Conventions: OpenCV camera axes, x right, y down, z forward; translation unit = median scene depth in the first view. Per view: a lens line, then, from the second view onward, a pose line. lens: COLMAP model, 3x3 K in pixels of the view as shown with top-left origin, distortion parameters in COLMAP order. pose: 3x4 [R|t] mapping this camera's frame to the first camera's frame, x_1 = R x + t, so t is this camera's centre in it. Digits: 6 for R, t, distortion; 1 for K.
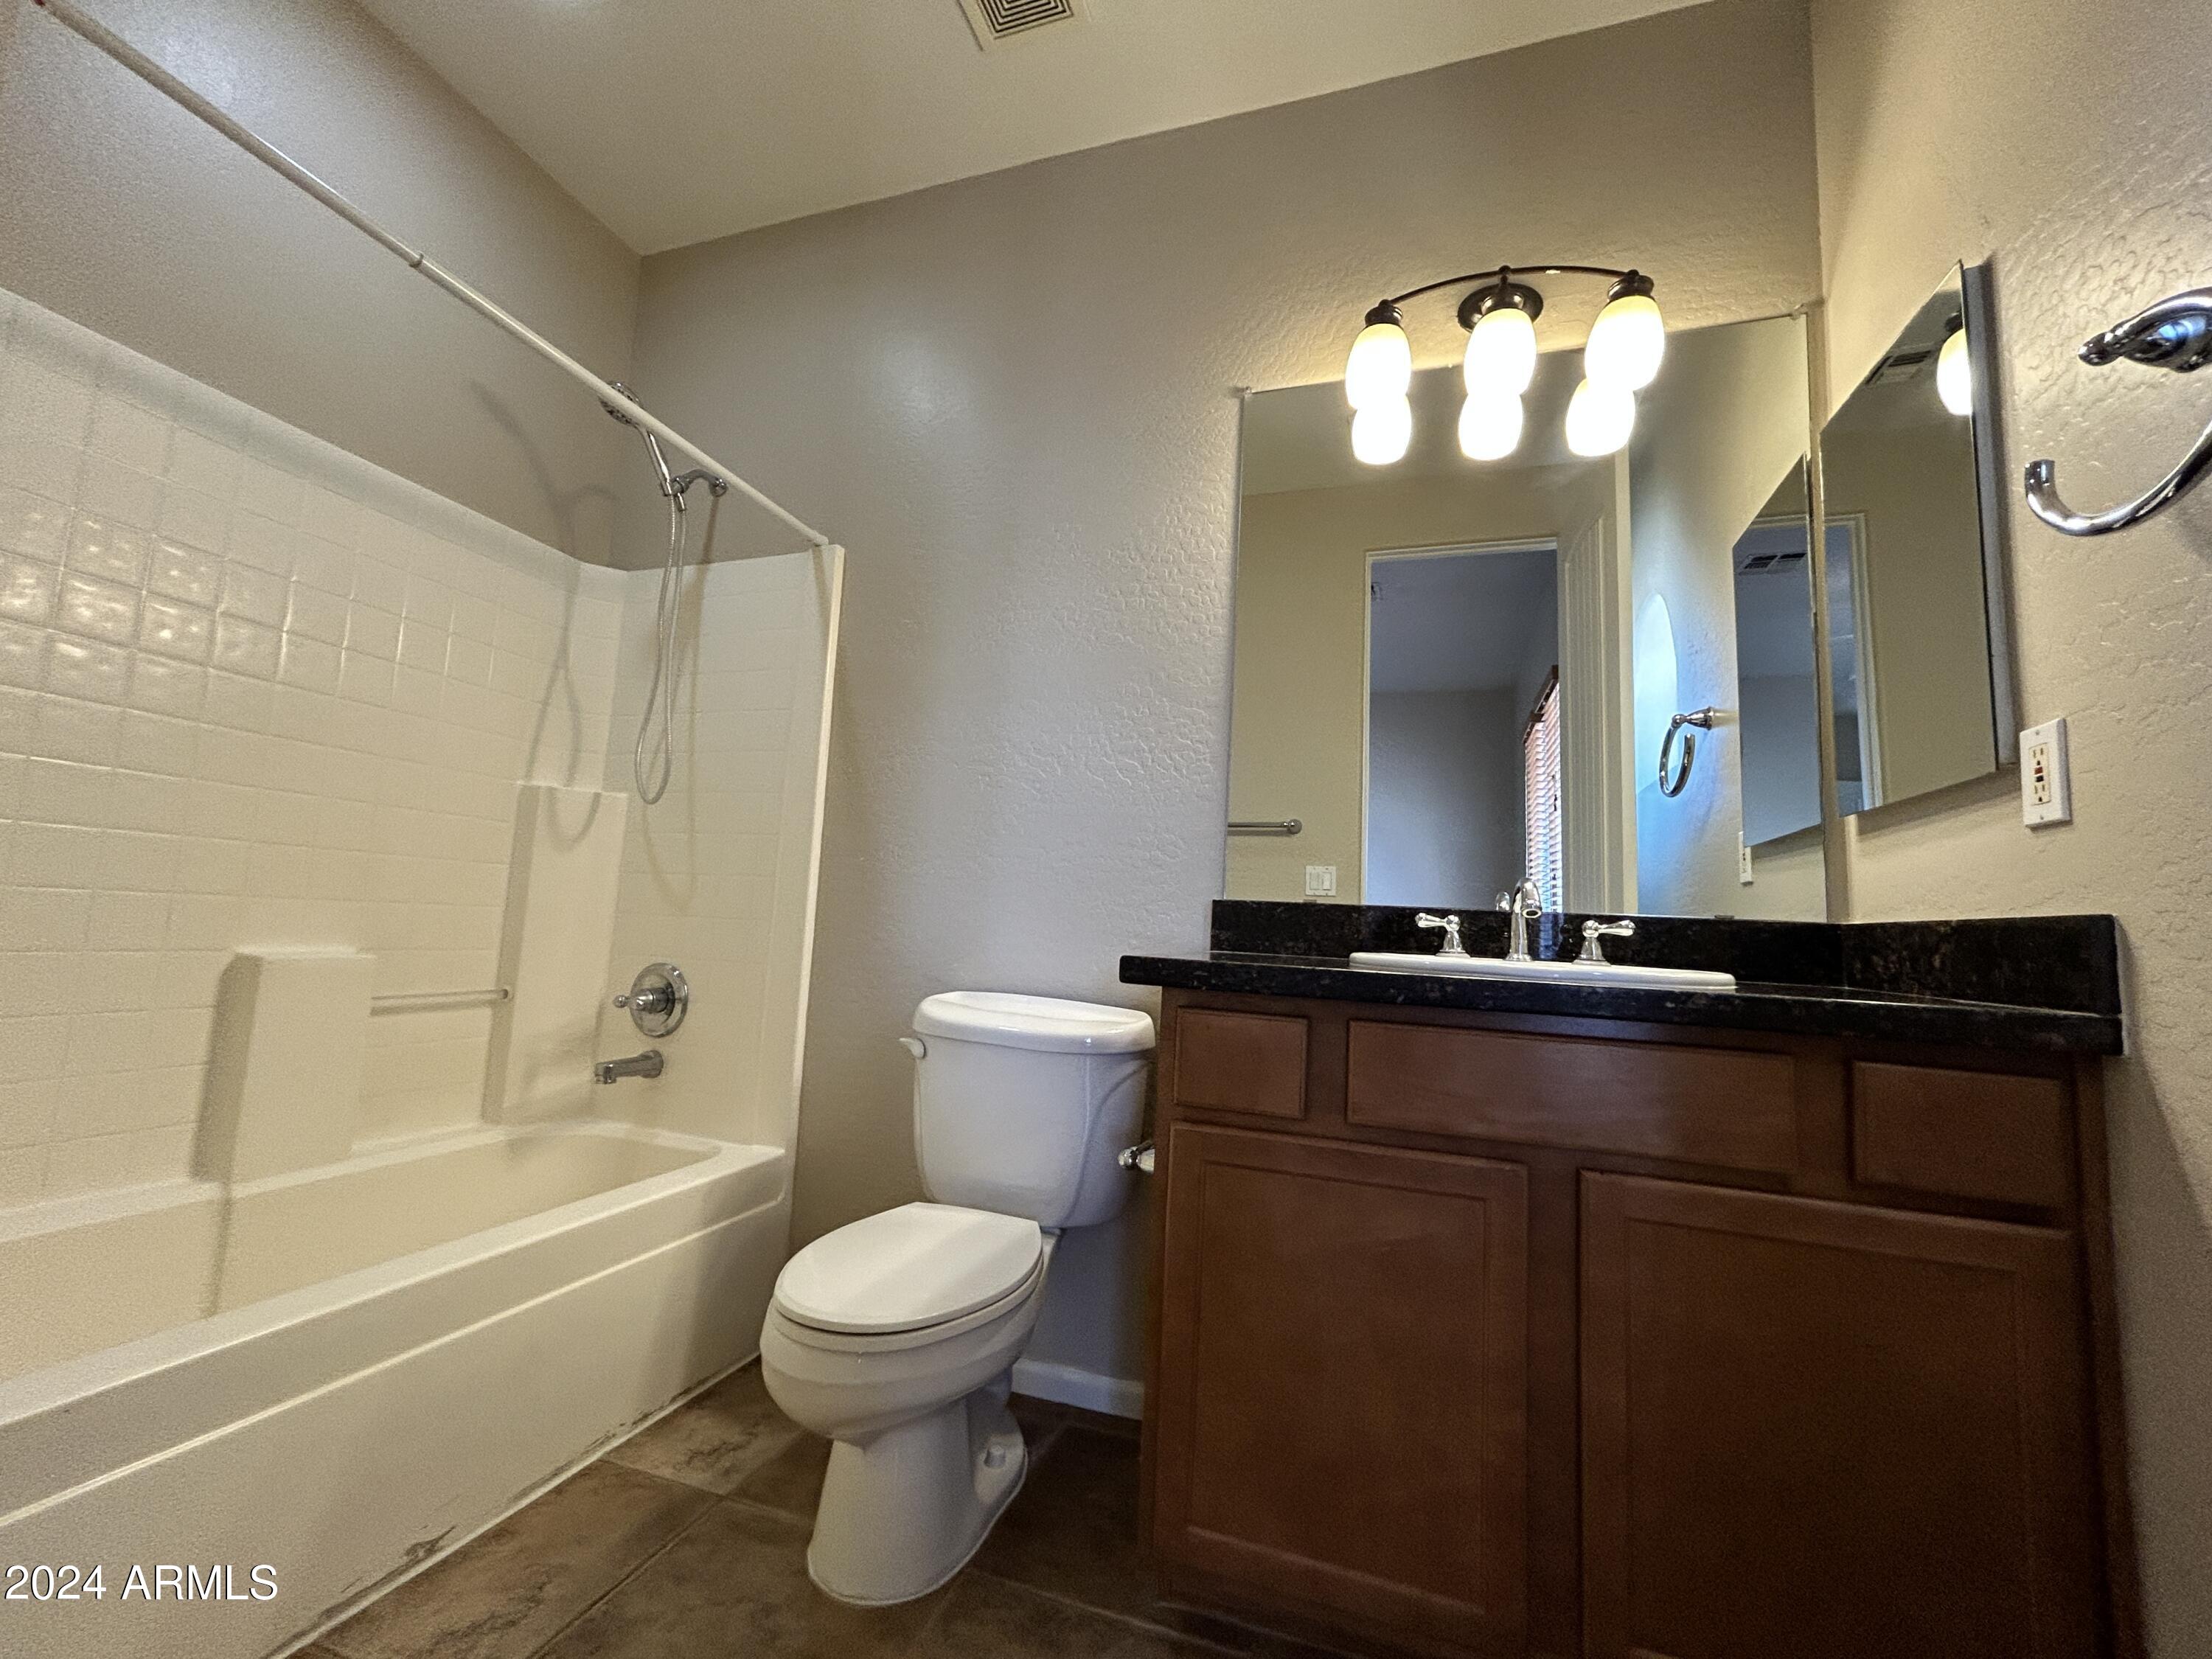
lens RADIAL K [[893.1, 0, 1104.2], [0, 893.1, 829.3], [0, 0, 1]] dist [-0.000277, -0.000123]
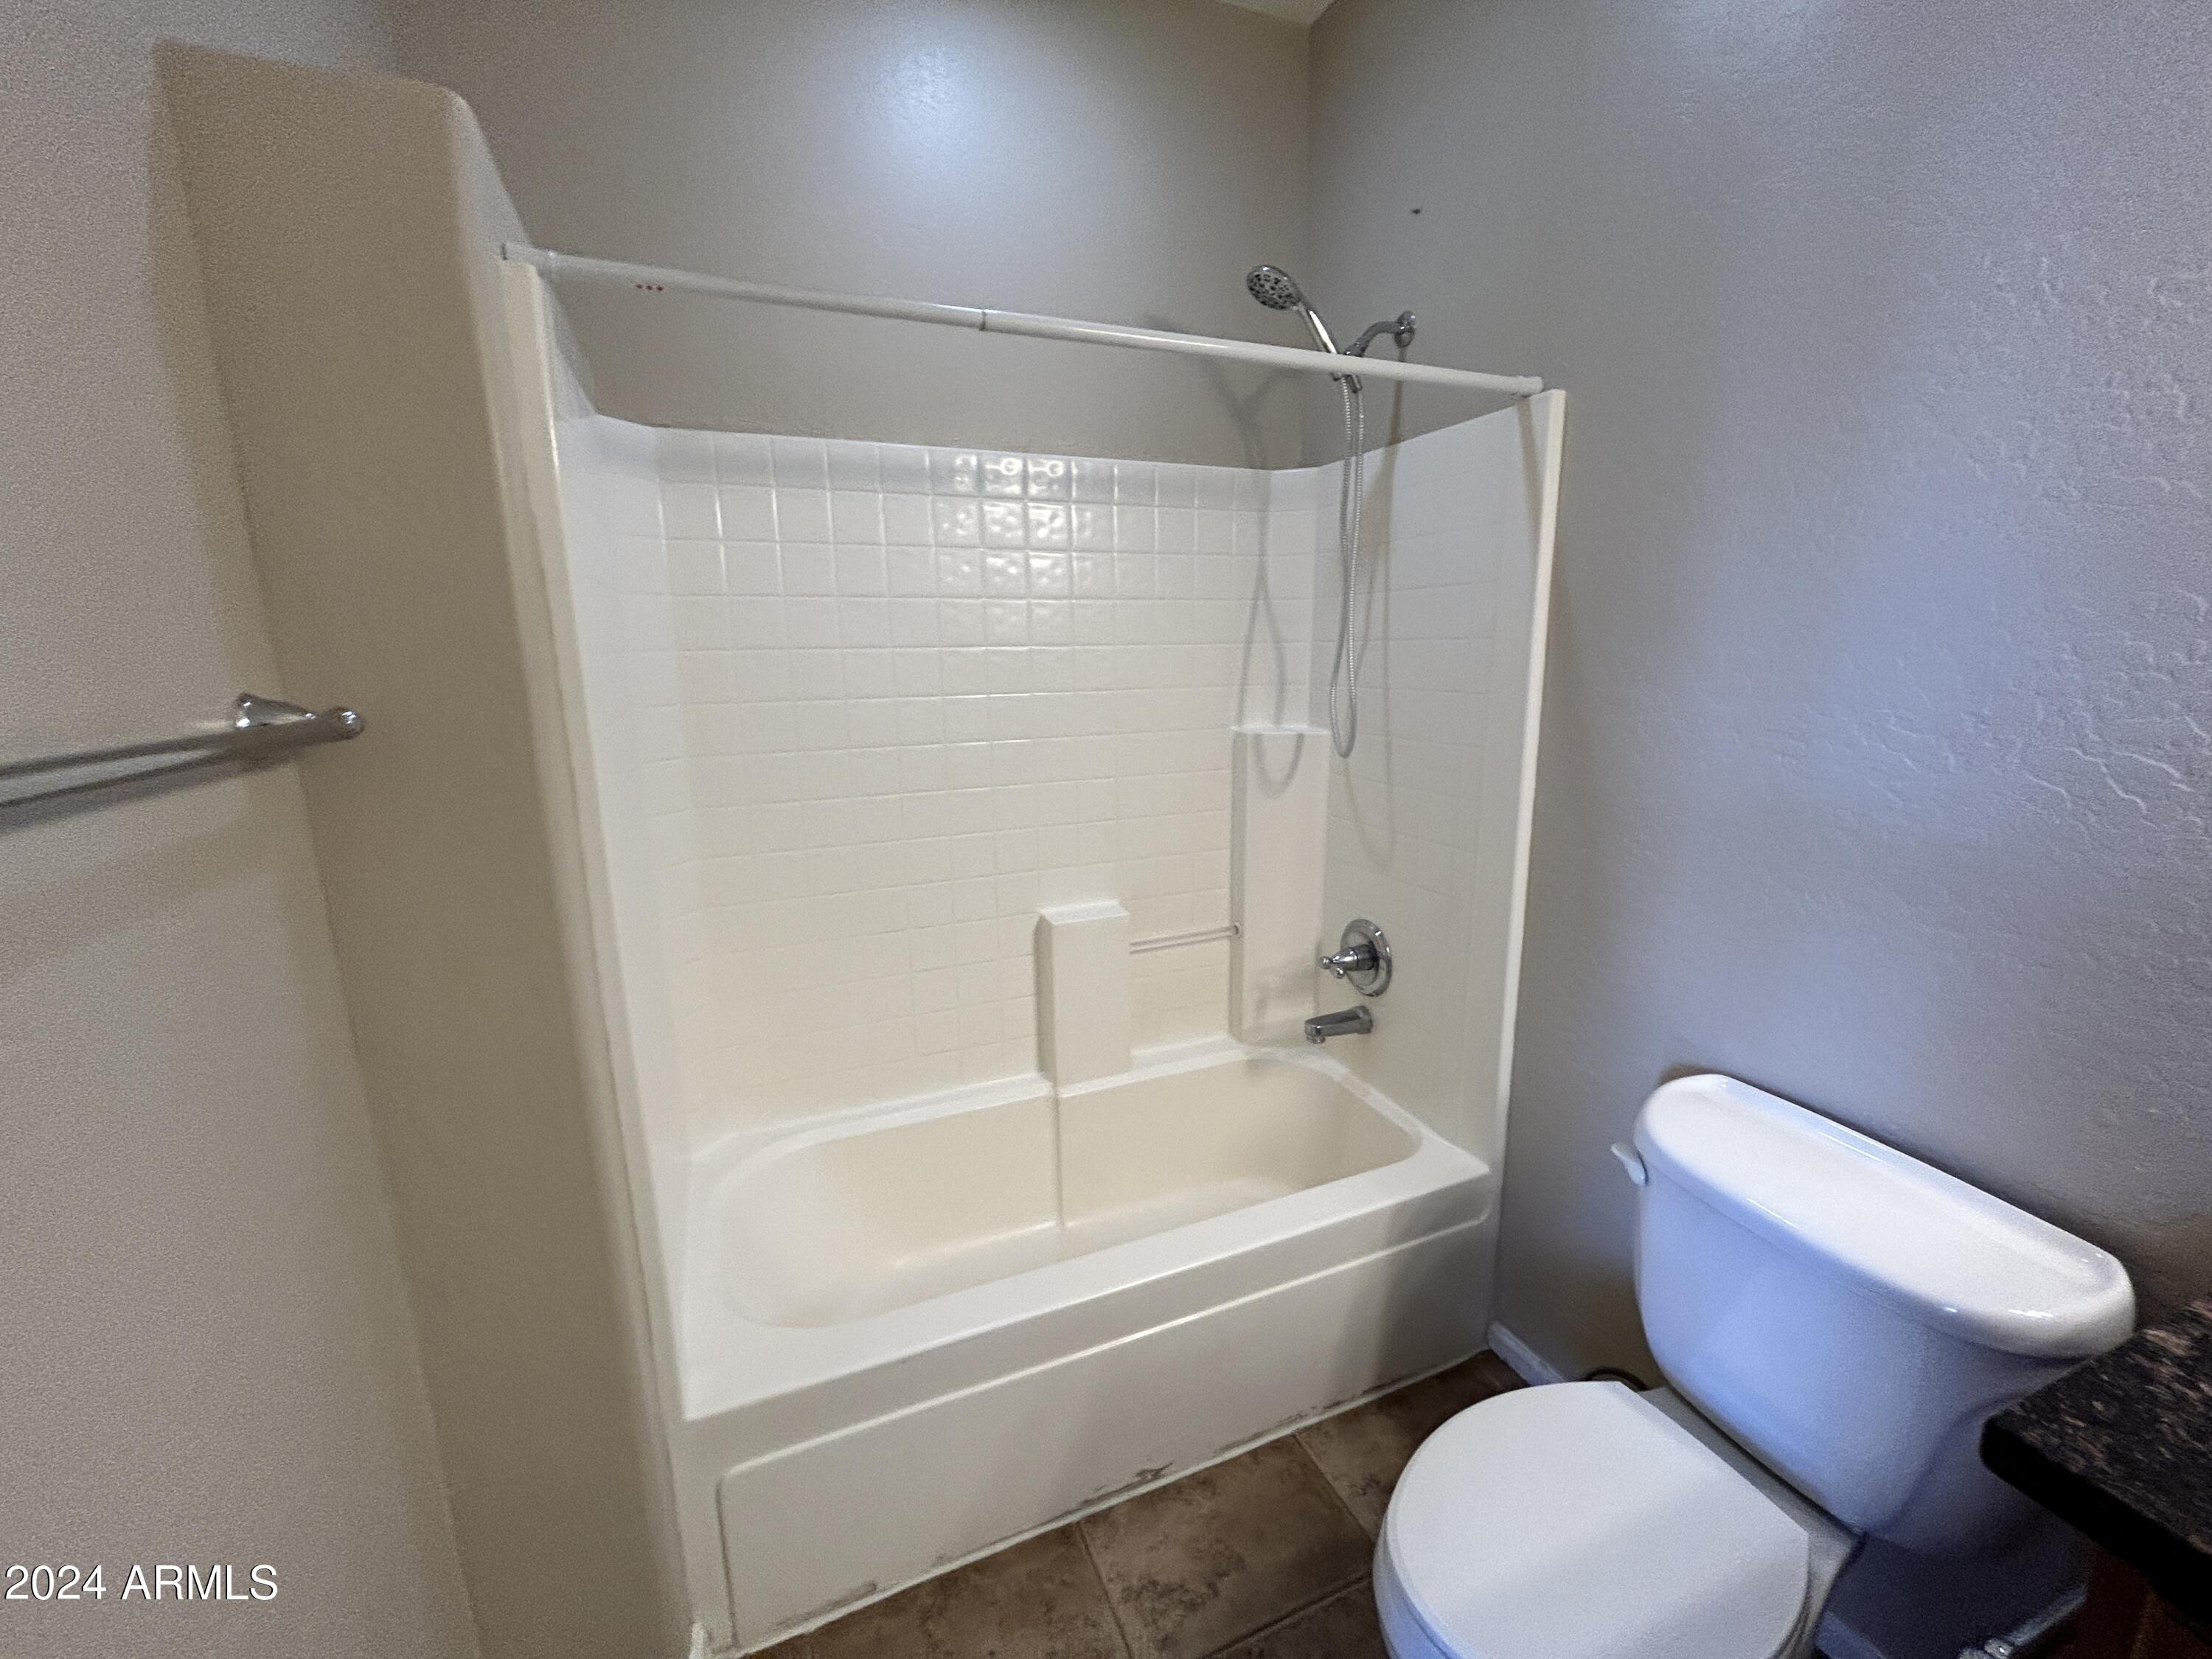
lens RADIAL K [[893.1, 0, 1112.8], [0, 893.1, 834.6], [0, 0, 1]] dist [-0.000277, -0.000123]
pose [[0.660126, 0.099079, -0.744592, 0.017925], [0.126932, 0.962294, 0.240580, -0.201640], [0.740353, -0.253326, 0.622658, 0.249635]]
